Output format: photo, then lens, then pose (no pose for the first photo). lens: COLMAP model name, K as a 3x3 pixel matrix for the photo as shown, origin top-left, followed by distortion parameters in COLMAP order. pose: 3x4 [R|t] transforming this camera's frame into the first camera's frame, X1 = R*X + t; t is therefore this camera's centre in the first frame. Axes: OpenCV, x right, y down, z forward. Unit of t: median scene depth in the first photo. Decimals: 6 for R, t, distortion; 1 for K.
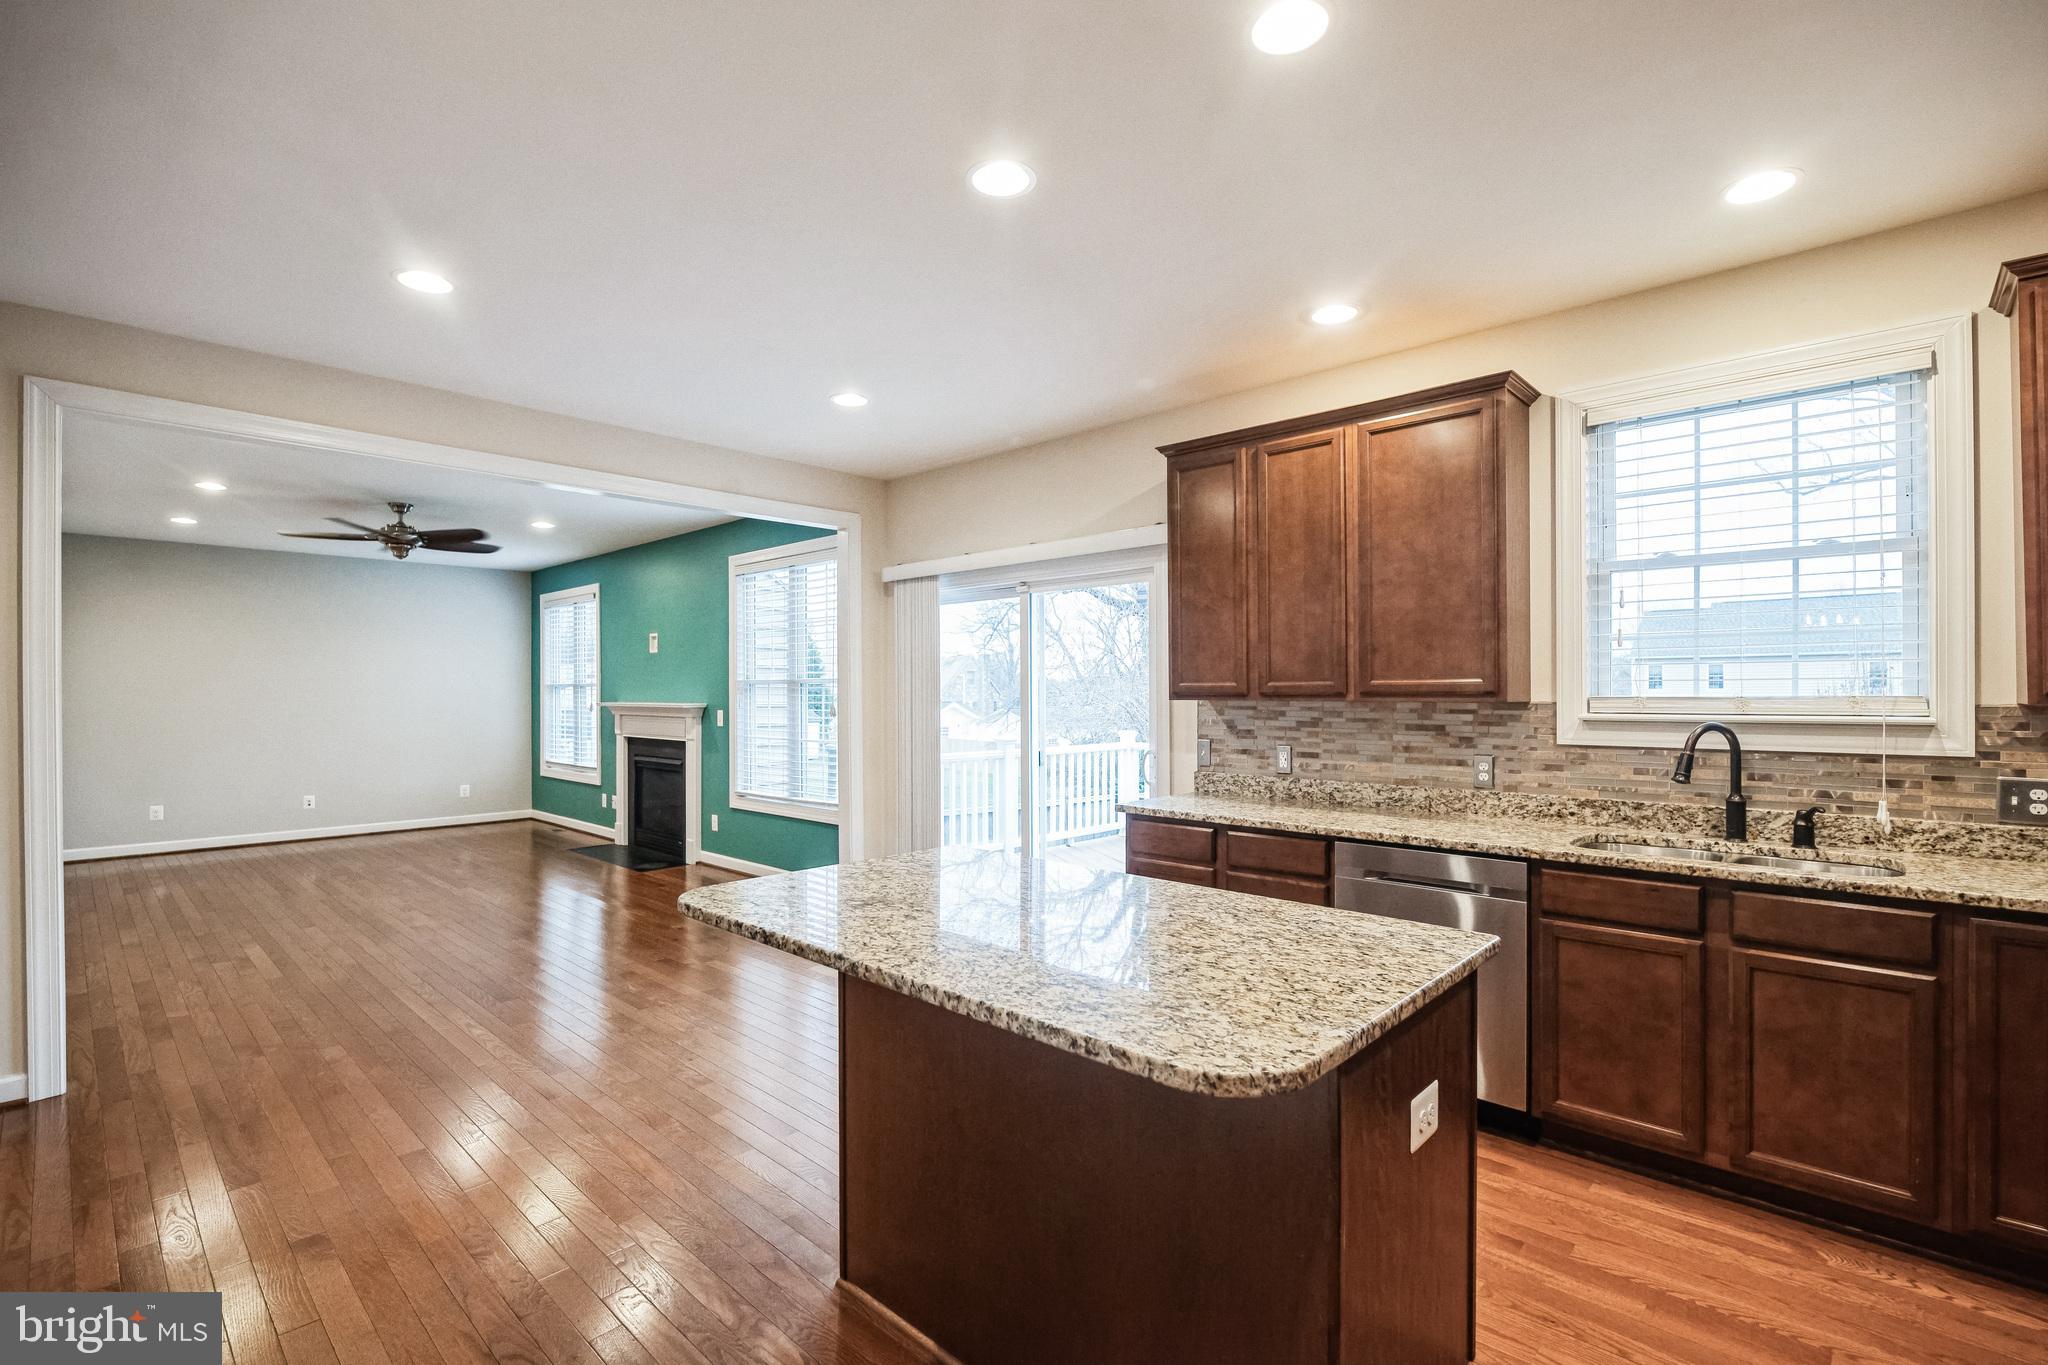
lens RADIAL K [[927.2, 0, 997.9], [0, 927.2, 683.1], [0, 0, 1]] dist [-0.001150, -0.006682]
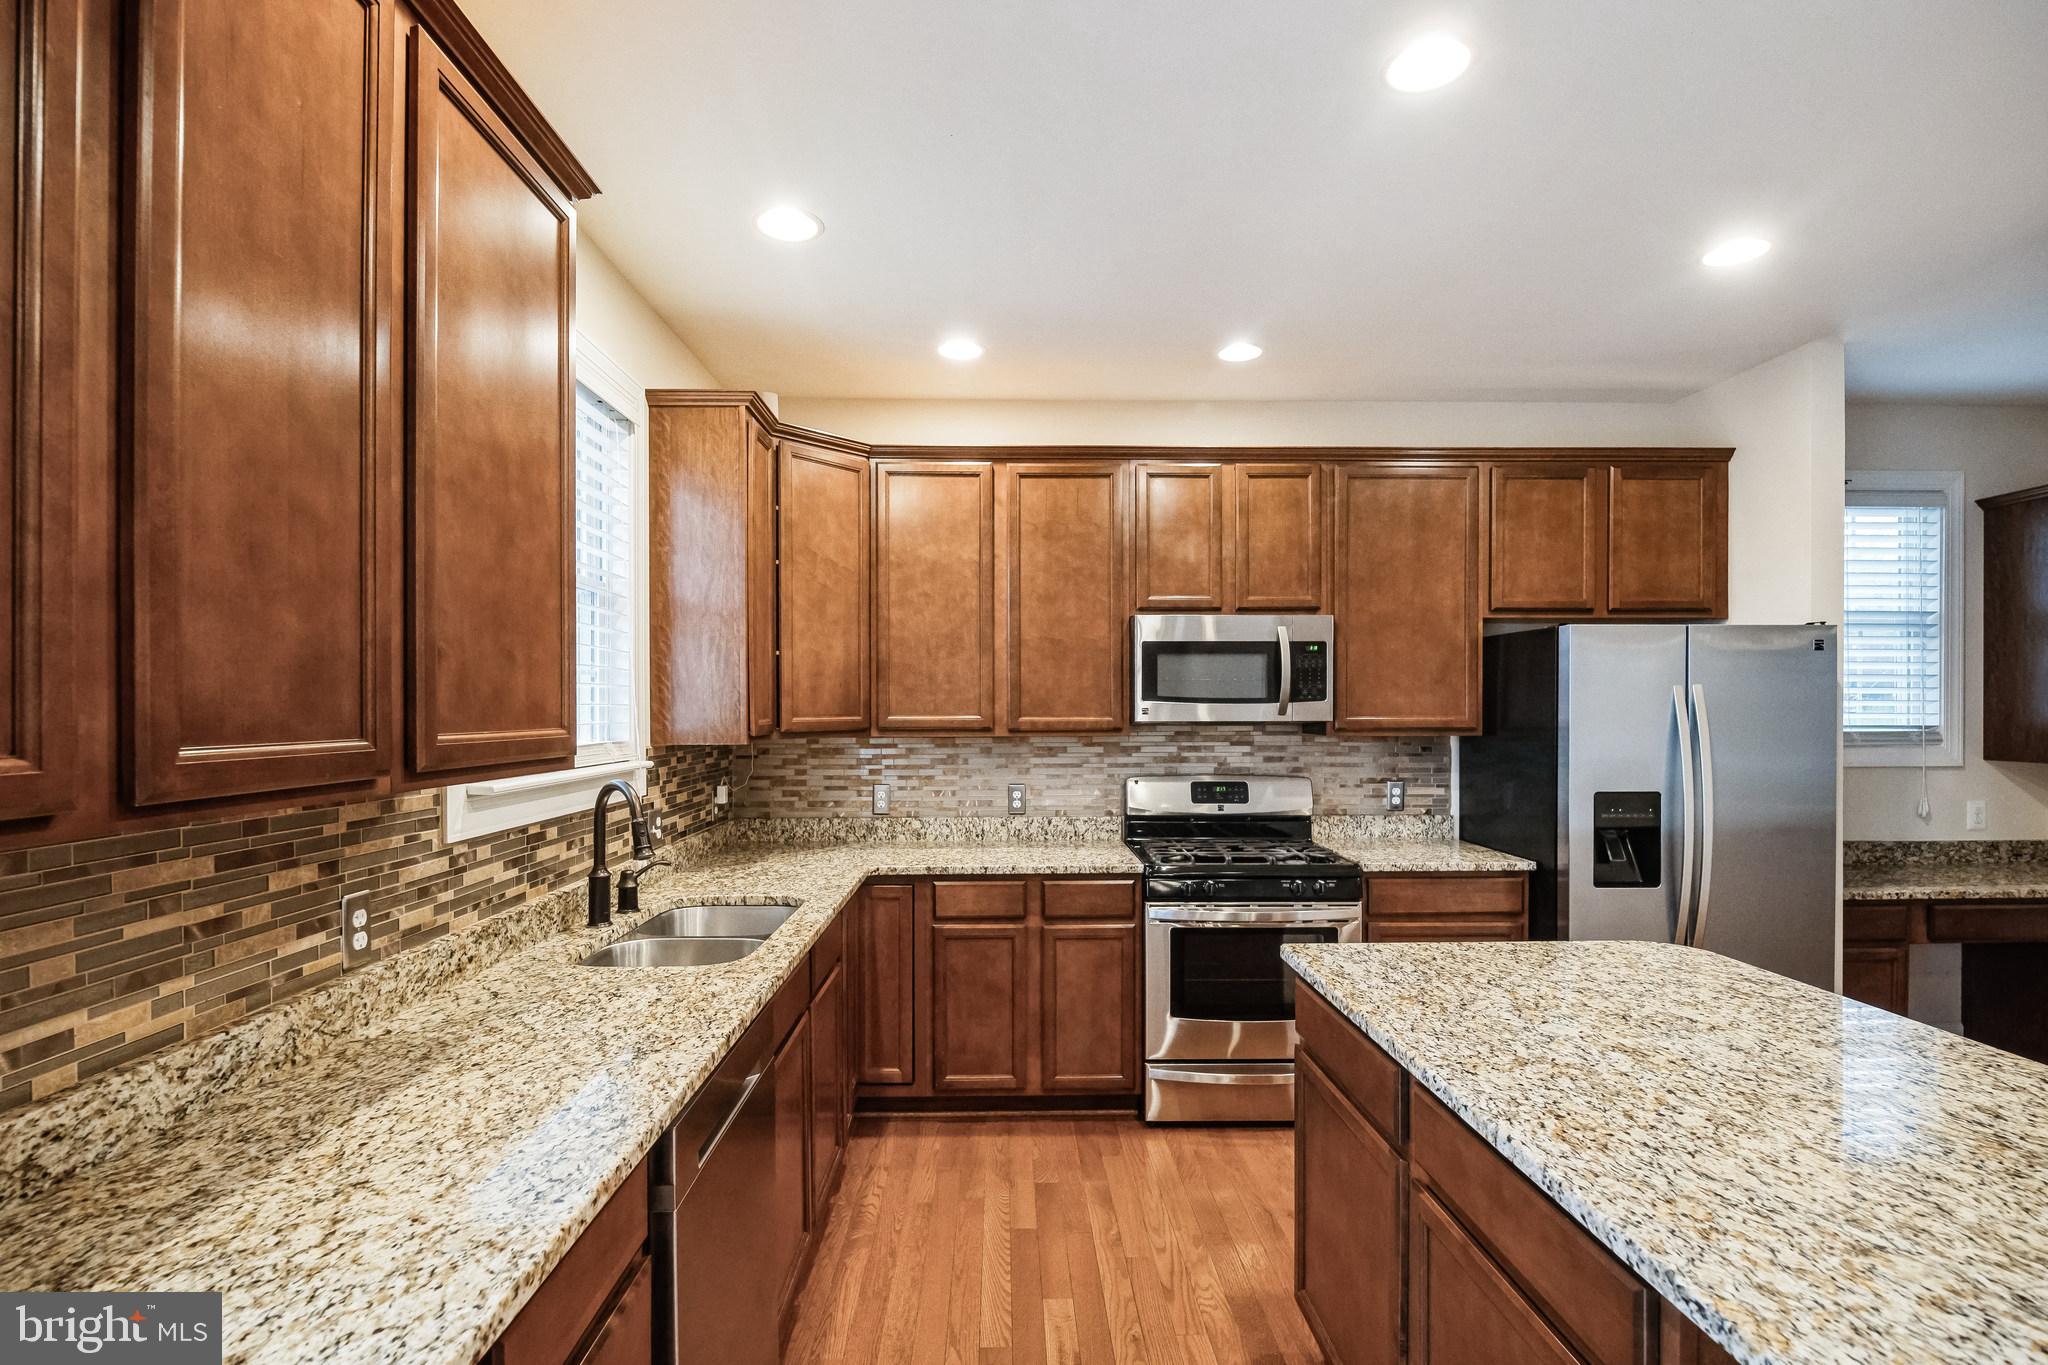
lens RADIAL K [[927.2, 0, 1025.2], [0, 927.2, 725.3], [0, 0, 1]] dist [-0.001150, -0.006682]
pose [[-0.724265, -0.010161, 0.689447, -0.023849], [-0.005917, 0.999946, 0.008521, -0.010359], [-0.689496, 0.002092, -0.724286, 1.047924]]
